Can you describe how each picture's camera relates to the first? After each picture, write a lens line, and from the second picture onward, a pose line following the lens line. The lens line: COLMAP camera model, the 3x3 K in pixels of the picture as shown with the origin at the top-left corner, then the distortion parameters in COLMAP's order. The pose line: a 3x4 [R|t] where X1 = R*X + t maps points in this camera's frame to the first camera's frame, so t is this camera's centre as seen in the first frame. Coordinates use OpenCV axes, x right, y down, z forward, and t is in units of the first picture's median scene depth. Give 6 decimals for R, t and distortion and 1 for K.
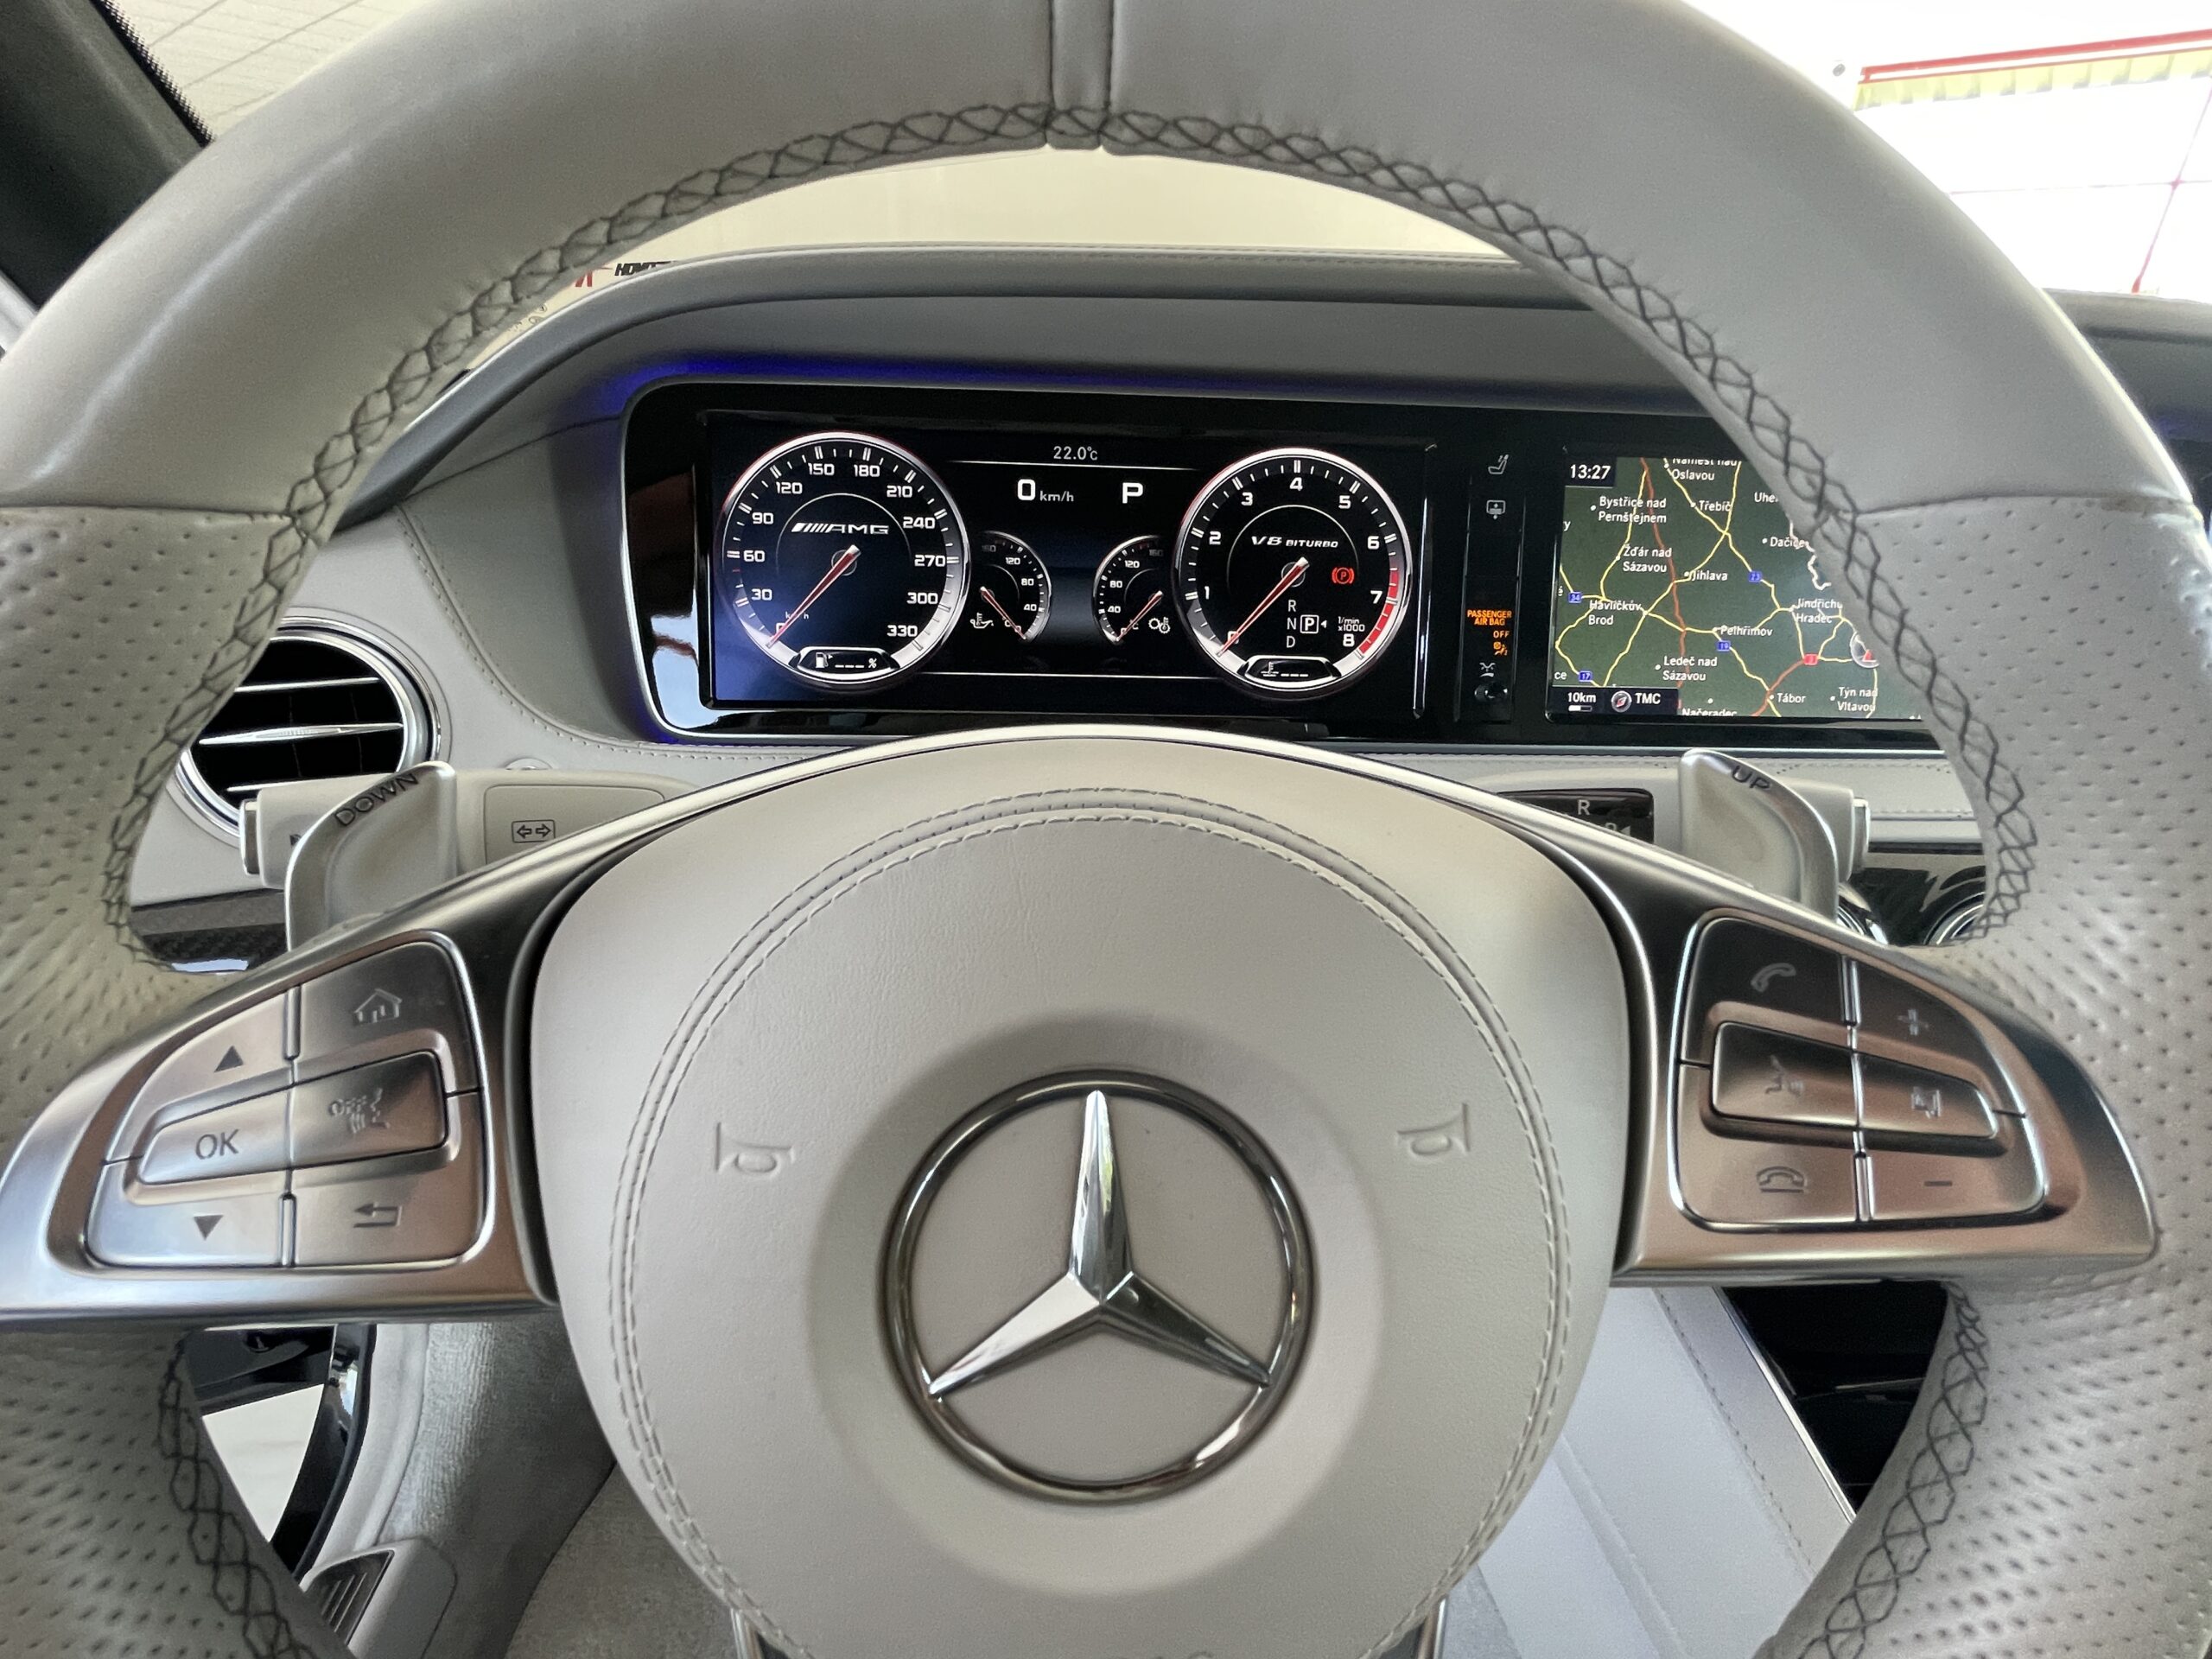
lens RADIAL K [[1027.9, 0, 1108.5], [0, 1027.9, 842.3], [0, 0, 1]] dist [-0.004505, 0.002378]
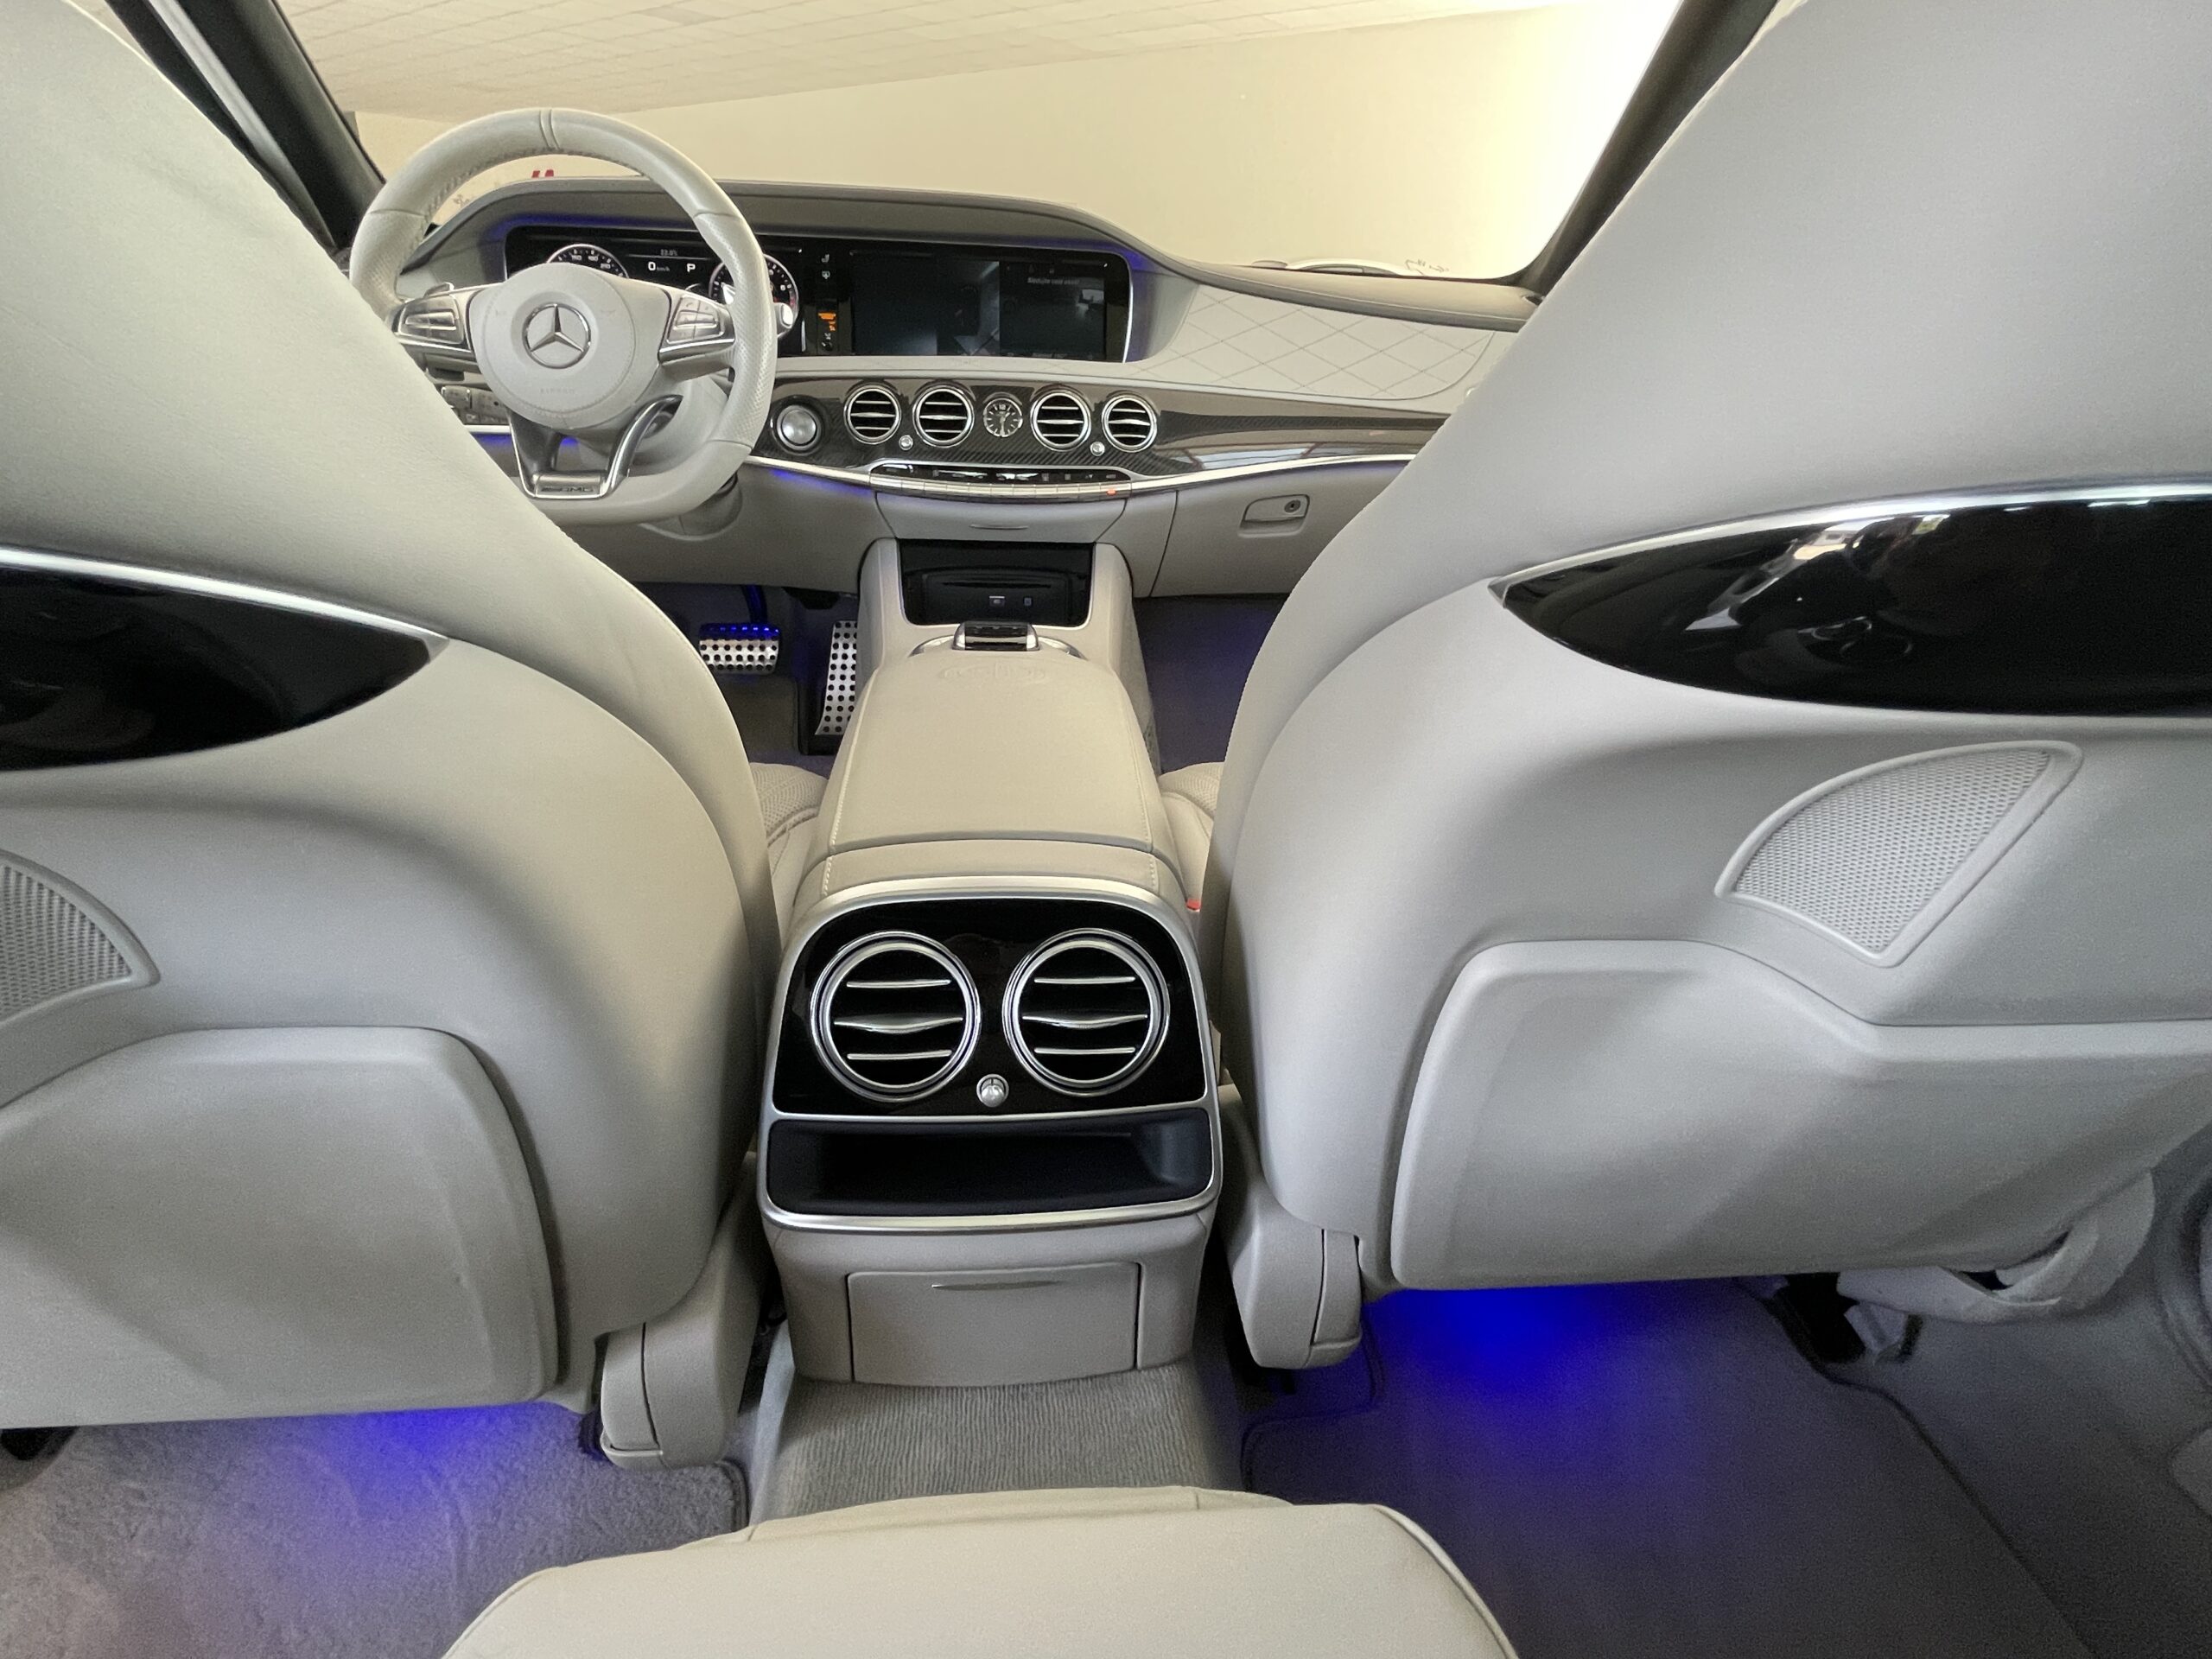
lens RADIAL K [[1027.9, 0, 1110.4], [0, 1027.9, 828.4], [0, 0, 1]] dist [-0.004505, 0.002378]
pose [[0.999793, -0.005834, 0.019490, 1.066948], [0.004748, 0.998458, 0.055304, 1.000390], [-0.019782, -0.055200, 0.998279, -1.831669]]
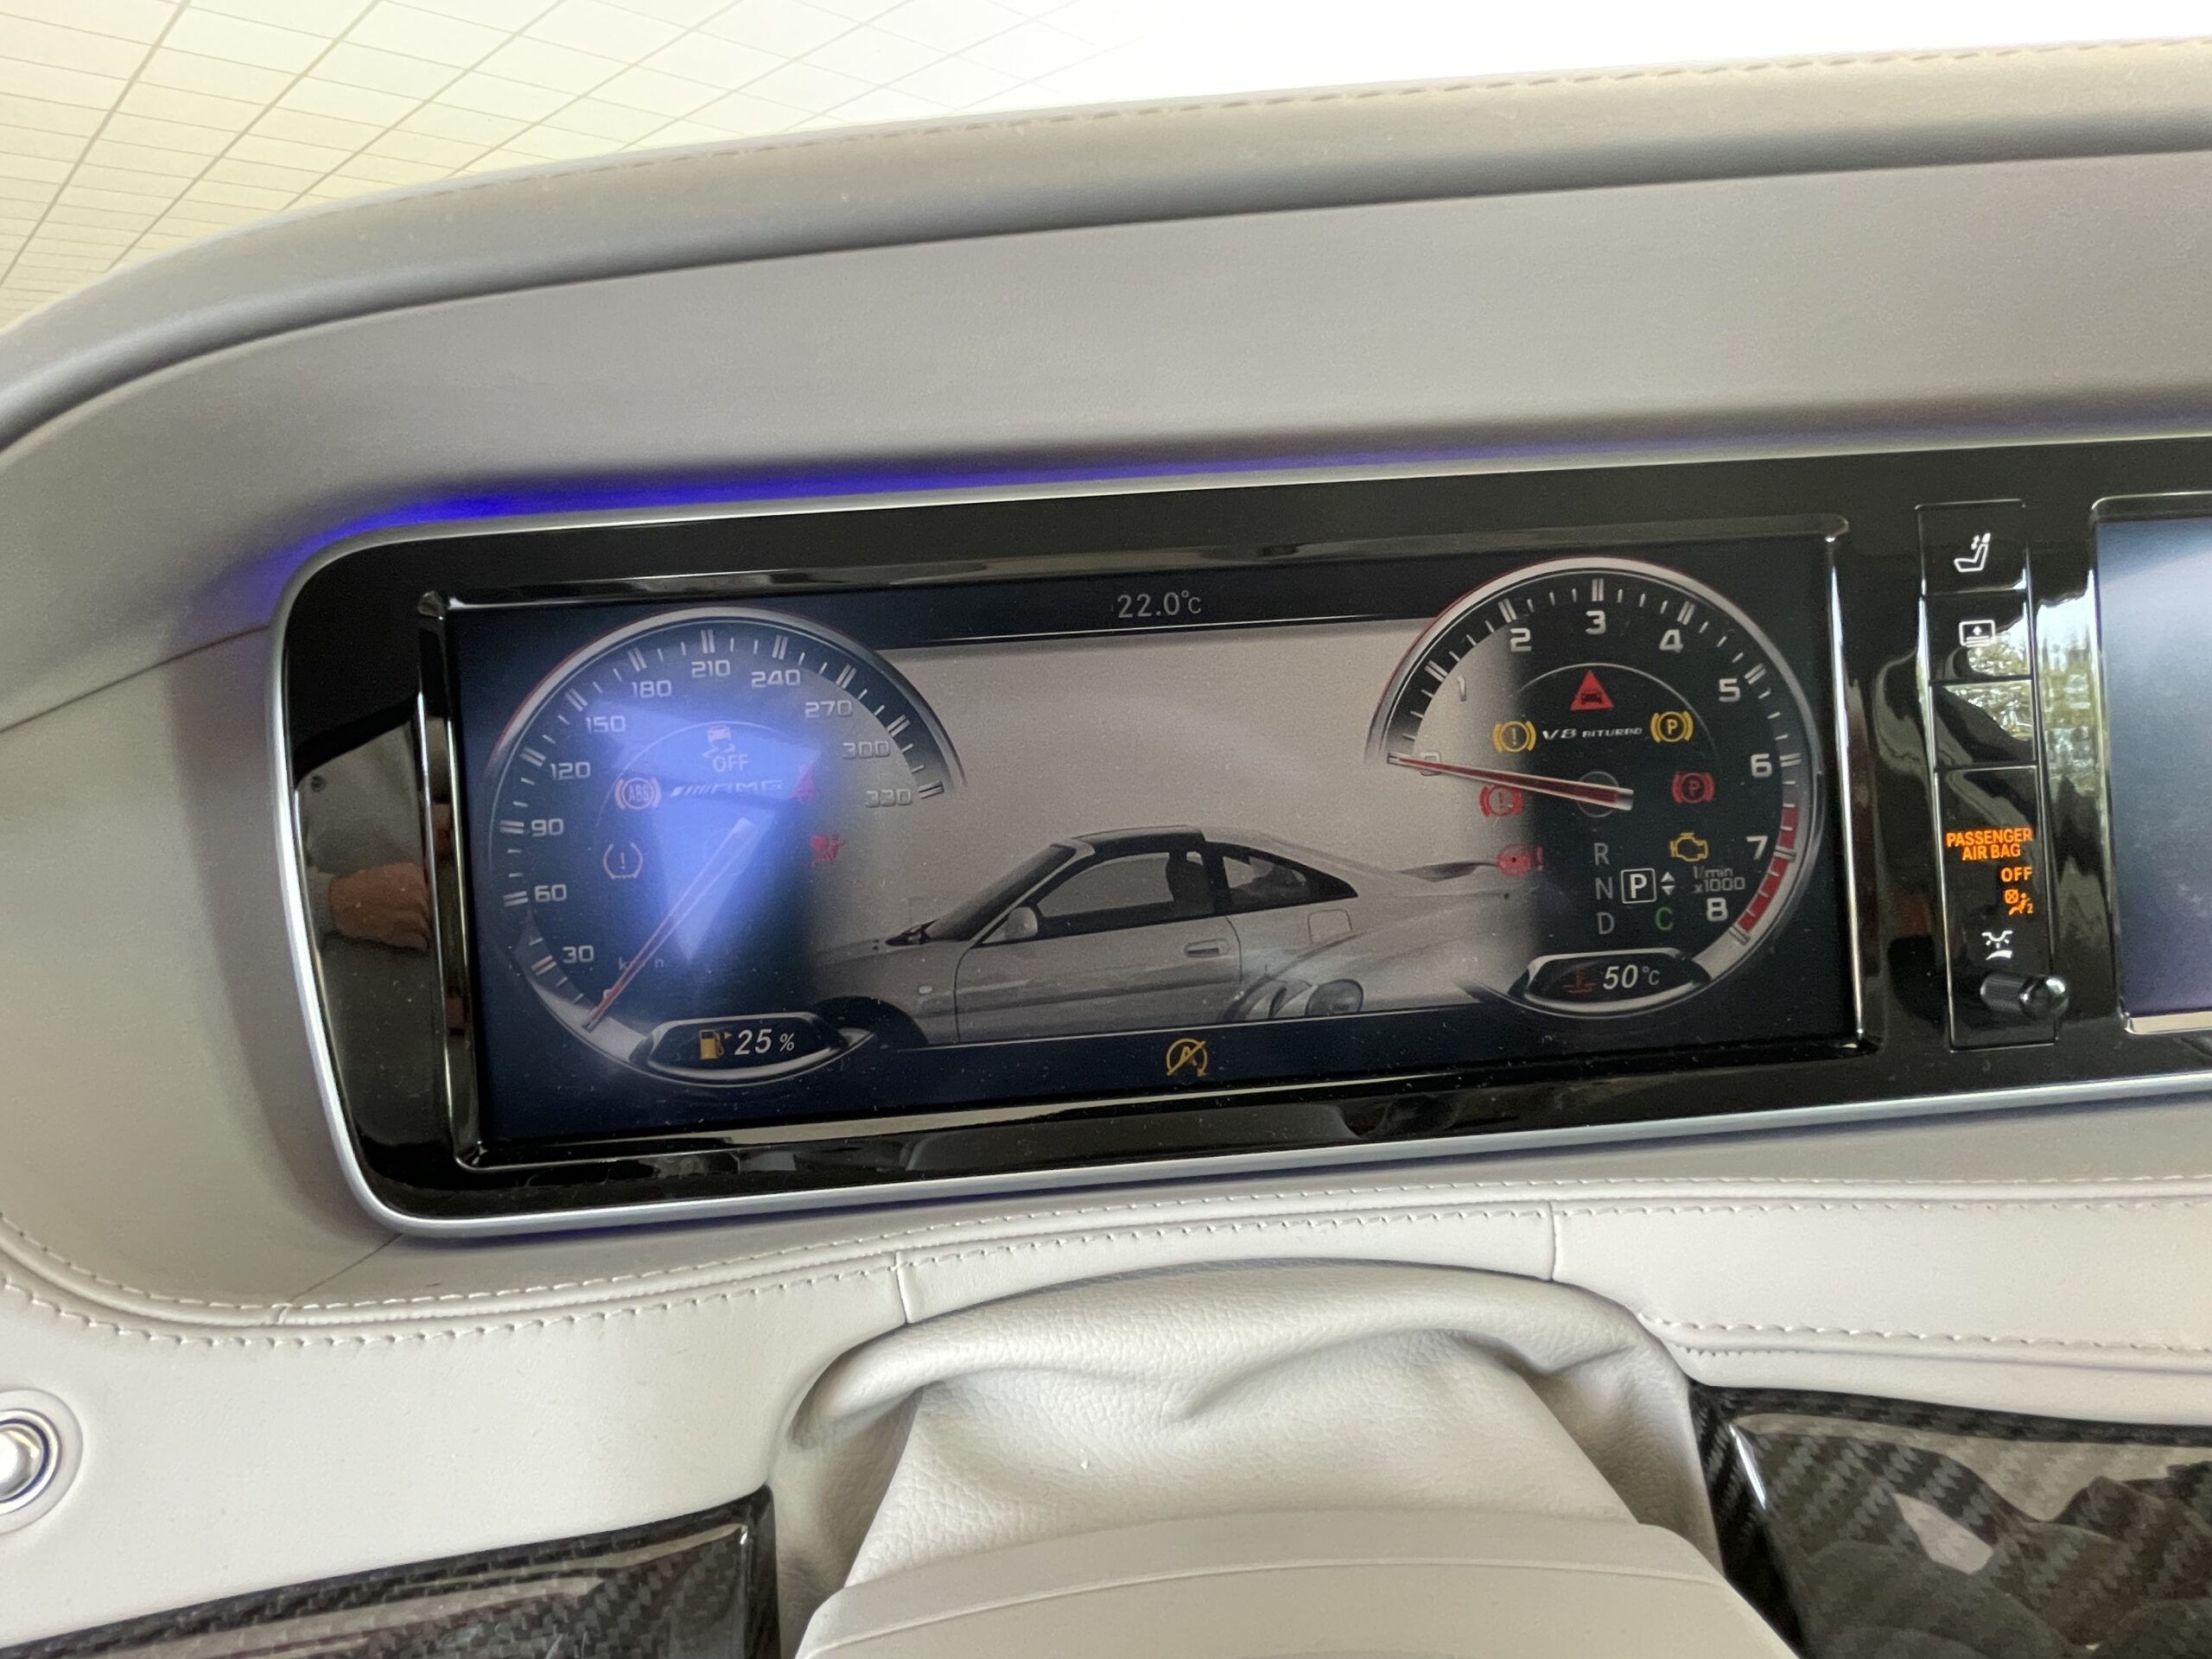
lens RADIAL K [[1027.9, 0, 1103.7], [0, 1027.9, 834.4], [0, 0, 1]] dist [-0.004505, 0.002378]
pose [[0.996423, -0.082538, -0.018153, -0.058120], [0.080288, 0.991587, -0.101535, -0.207050], [0.026381, 0.099714, 0.994666, 0.481473]]
